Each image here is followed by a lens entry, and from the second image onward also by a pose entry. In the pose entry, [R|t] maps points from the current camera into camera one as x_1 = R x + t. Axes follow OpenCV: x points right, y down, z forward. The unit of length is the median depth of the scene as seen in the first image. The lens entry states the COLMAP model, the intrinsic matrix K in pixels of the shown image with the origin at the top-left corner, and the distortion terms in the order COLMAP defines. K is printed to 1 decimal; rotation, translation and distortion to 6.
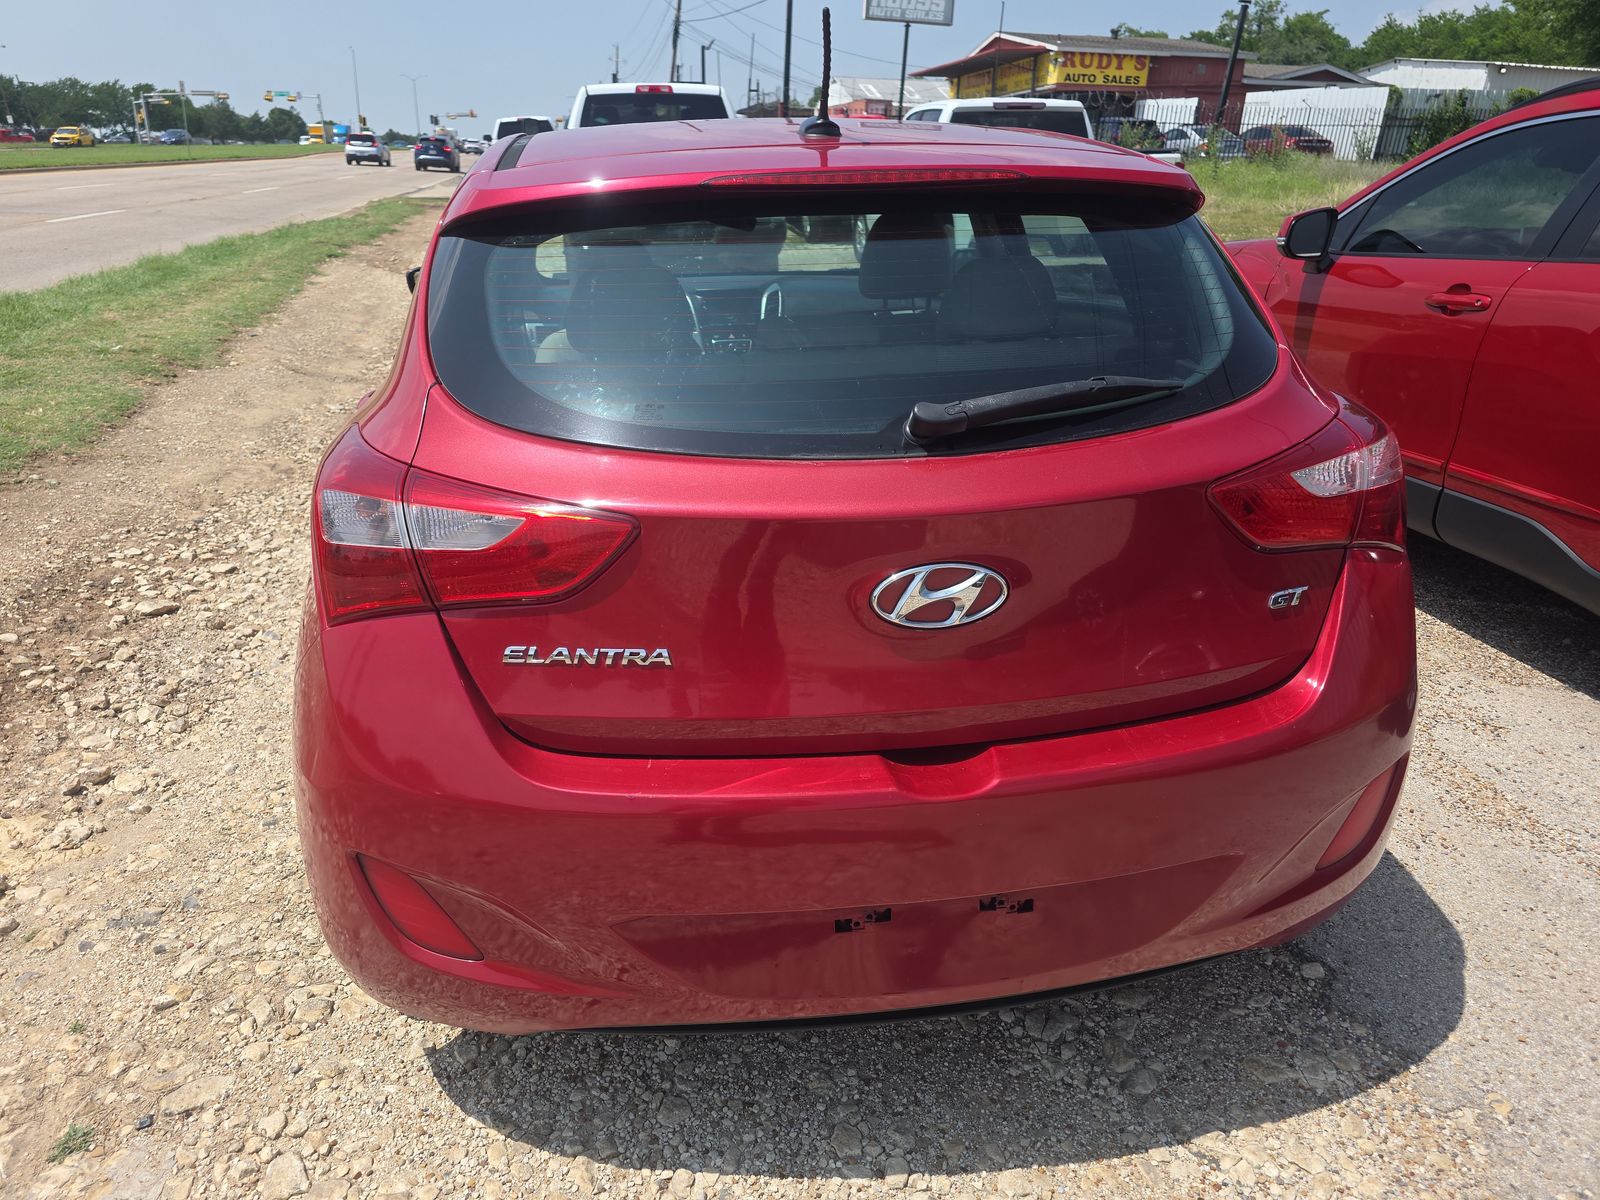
lens RADIAL K [[1113.2, 0, 800.0], [0, 1113.2, 600.0], [0, 0, 1]] dist [0.050632, -0.048422]
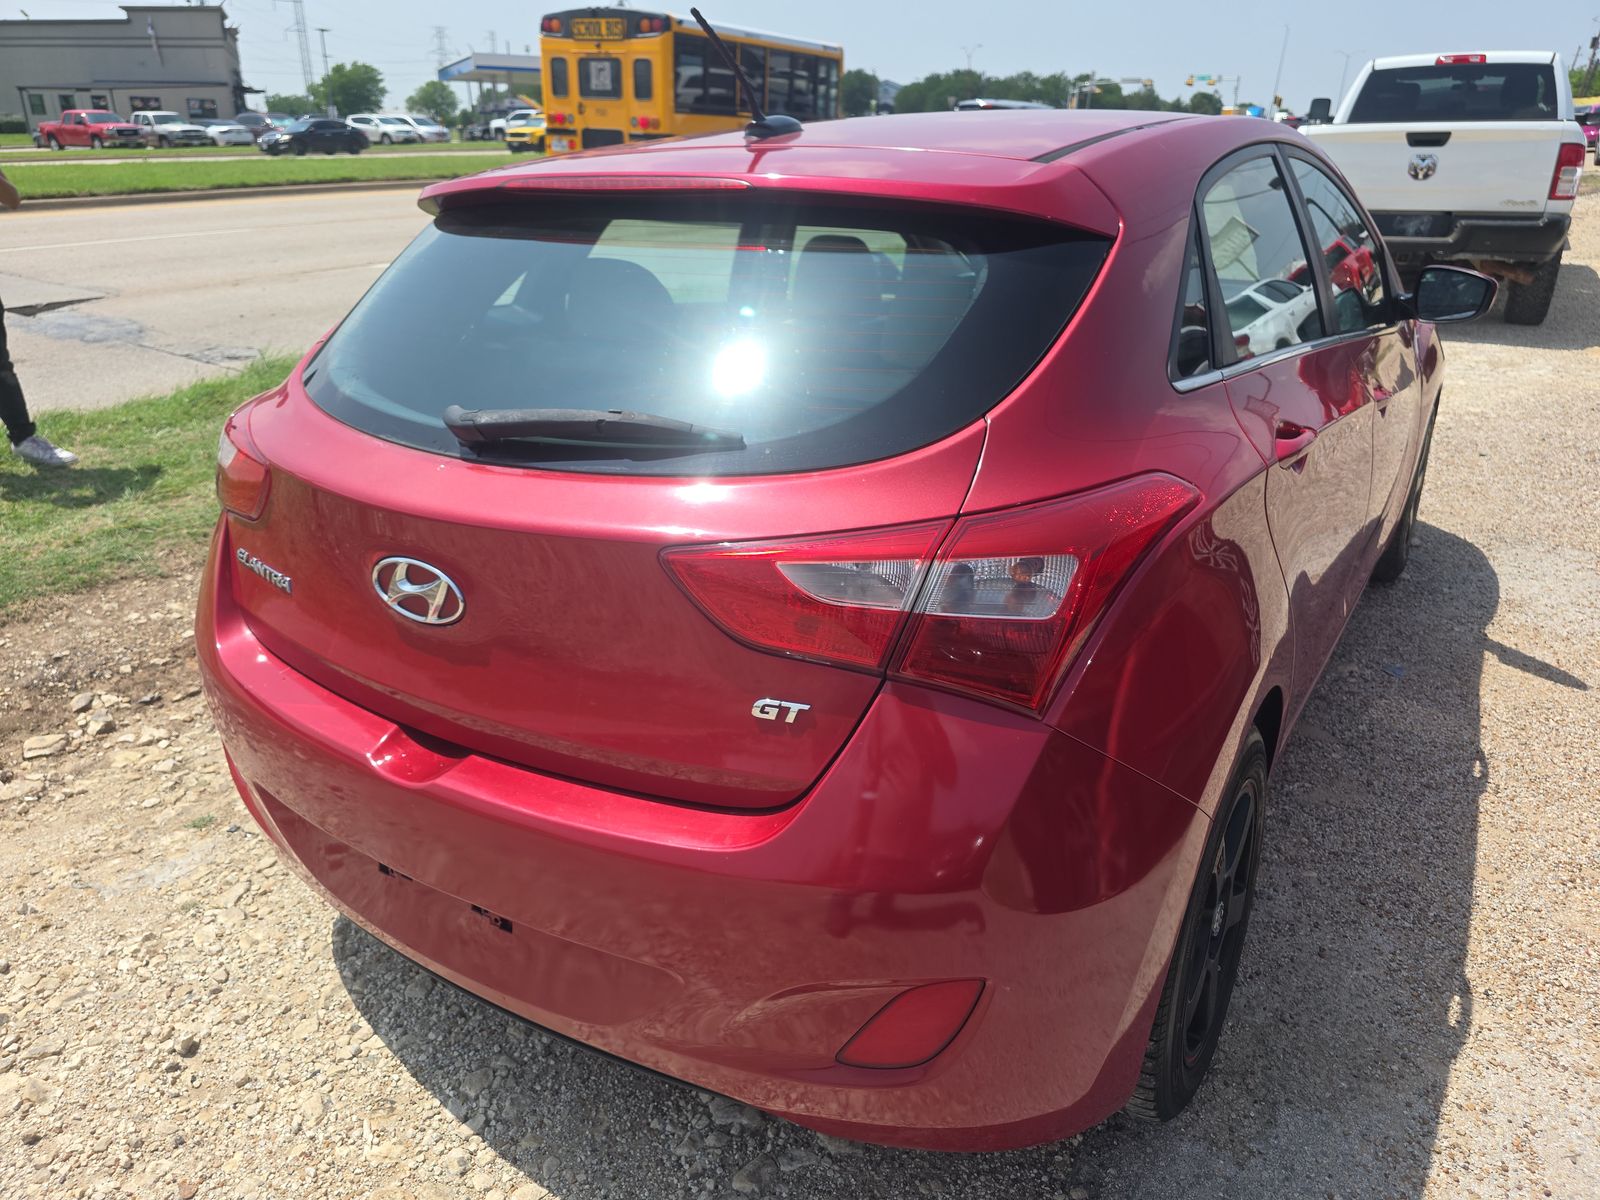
lens RADIAL K [[1136.9, 0, 800.0], [0, 1136.9, 600.0], [0, 0, 1]] dist [-0.010034, -0.003359]
pose [[0.736576, 0.245367, -0.630279, 0.761781], [-0.237349, 0.966384, 0.098834, -0.132746], [0.633341, 0.076797, 0.770052, 0.292710]]
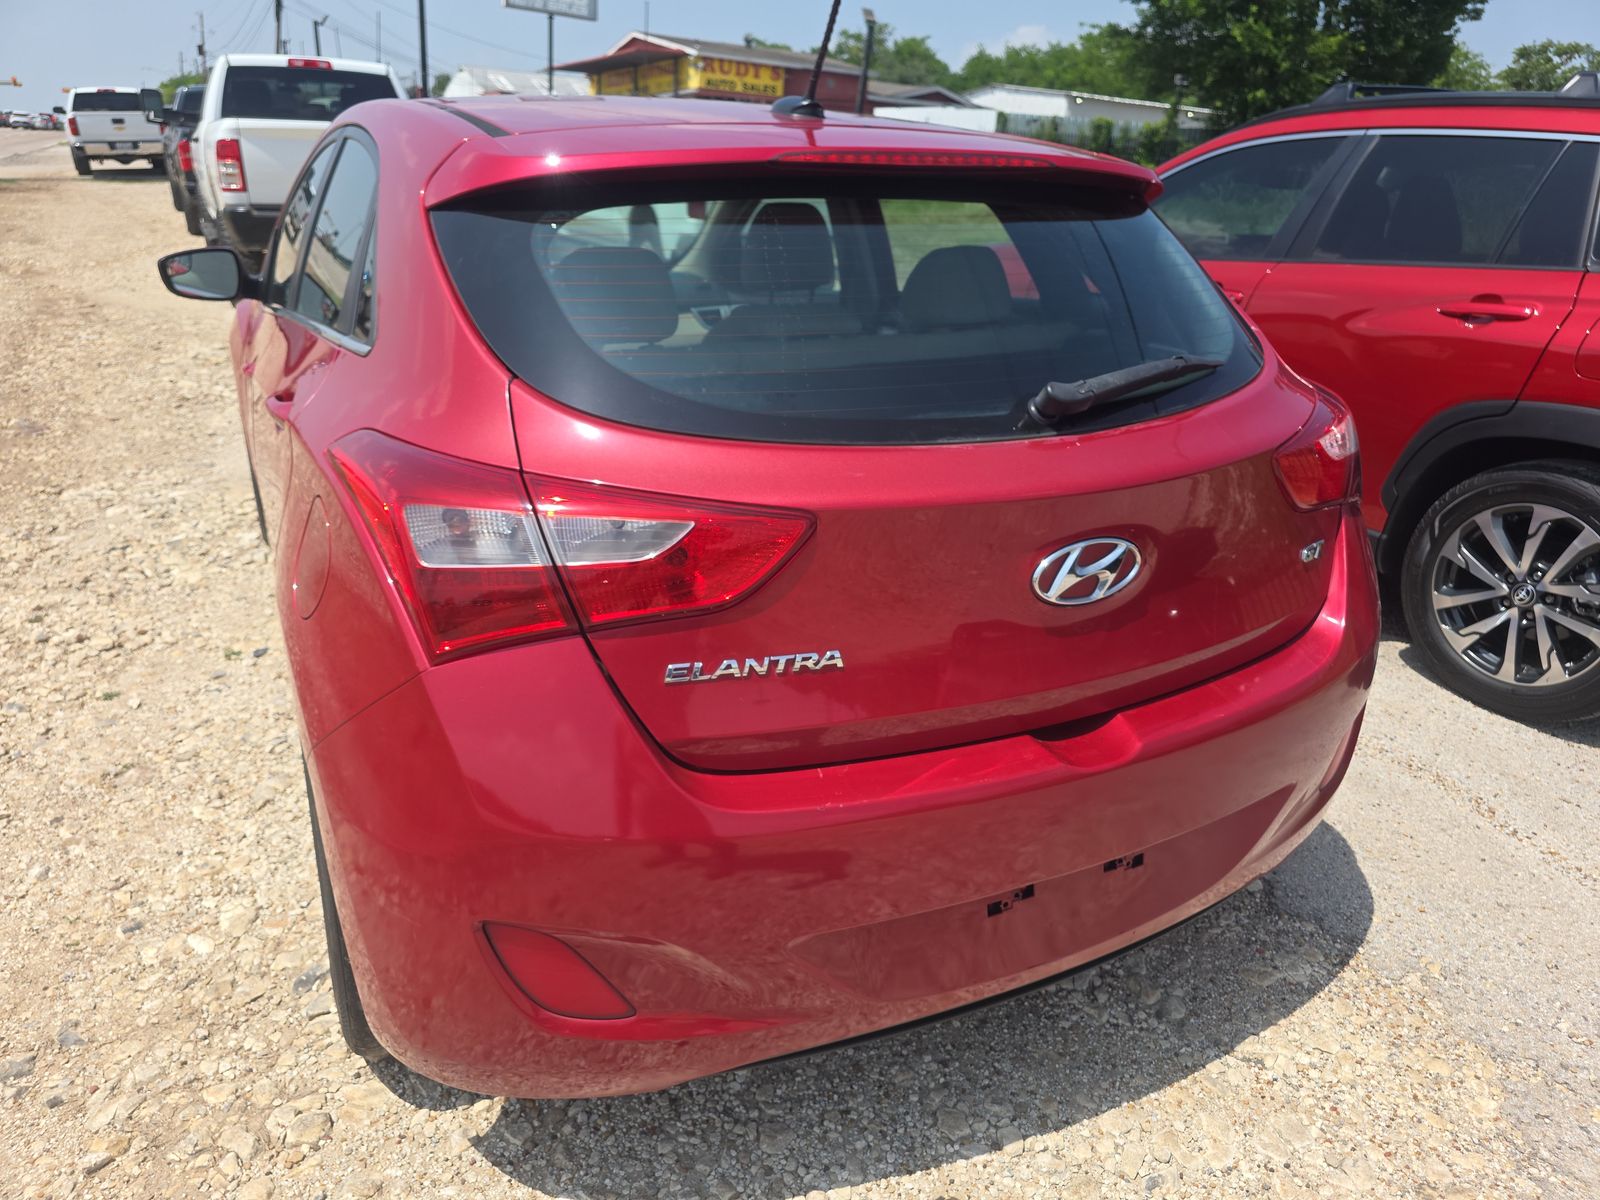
lens RADIAL K [[1111.3, 0, 834.8], [0, 1111.3, 621.9], [0, 0, 1]] dist [0.036488, -0.036532]
pose [[0.942395, -0.092931, 0.321335, -0.307251], [0.087689, 0.995672, 0.030782, -0.006571], [-0.322805, -0.000831, 0.946465, 0.076474]]
